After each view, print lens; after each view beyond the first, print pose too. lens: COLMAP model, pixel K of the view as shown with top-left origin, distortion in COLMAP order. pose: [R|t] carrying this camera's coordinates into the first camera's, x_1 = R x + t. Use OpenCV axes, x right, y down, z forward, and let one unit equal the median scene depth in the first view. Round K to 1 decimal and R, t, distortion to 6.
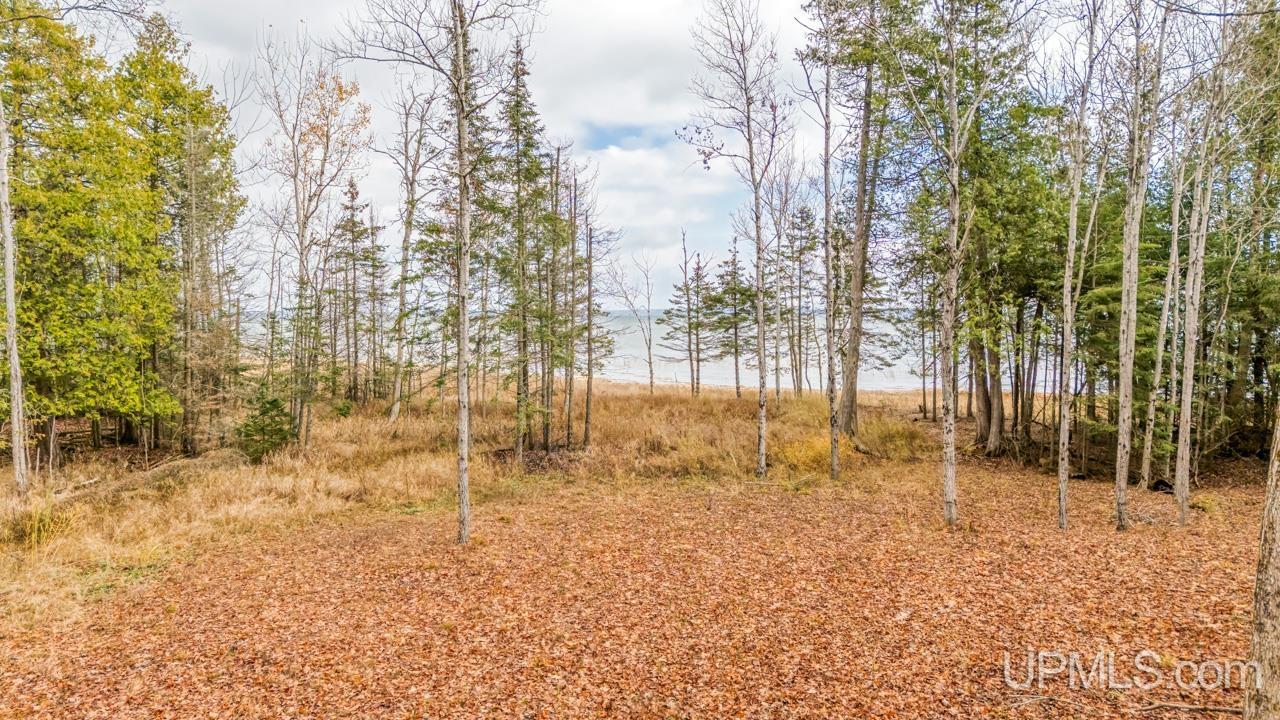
lens RADIAL K [[909.8, 0, 641.5], [0, 909.8, 360.5], [0, 0, 1]] dist [0.048442, -0.000377]
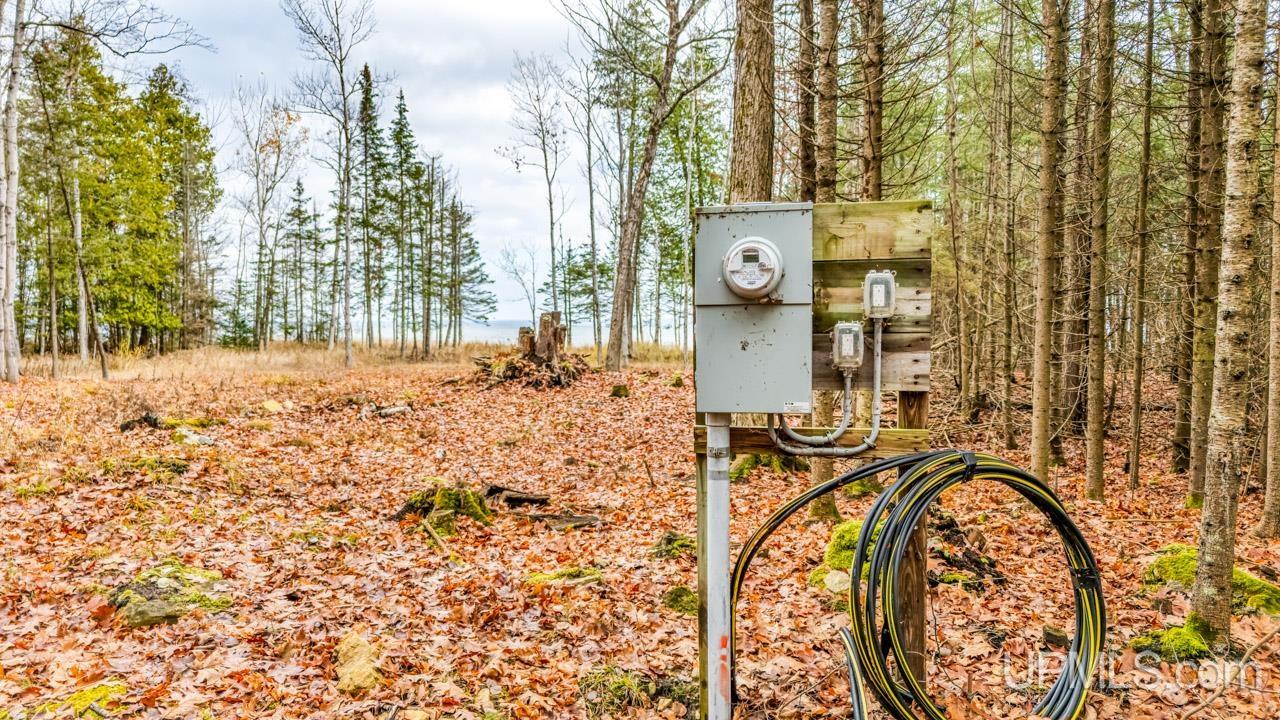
lens RADIAL K [[909.8, 0, 639.7], [0, 909.8, 358.1], [0, 0, 1]] dist [0.048442, -0.000377]
pose [[0.999286, -0.000918, 0.037776, 0.183138], [0.001421, 0.999910, -0.013313, 0.114718], [-0.037760, 0.013357, 0.999198, -0.501219]]
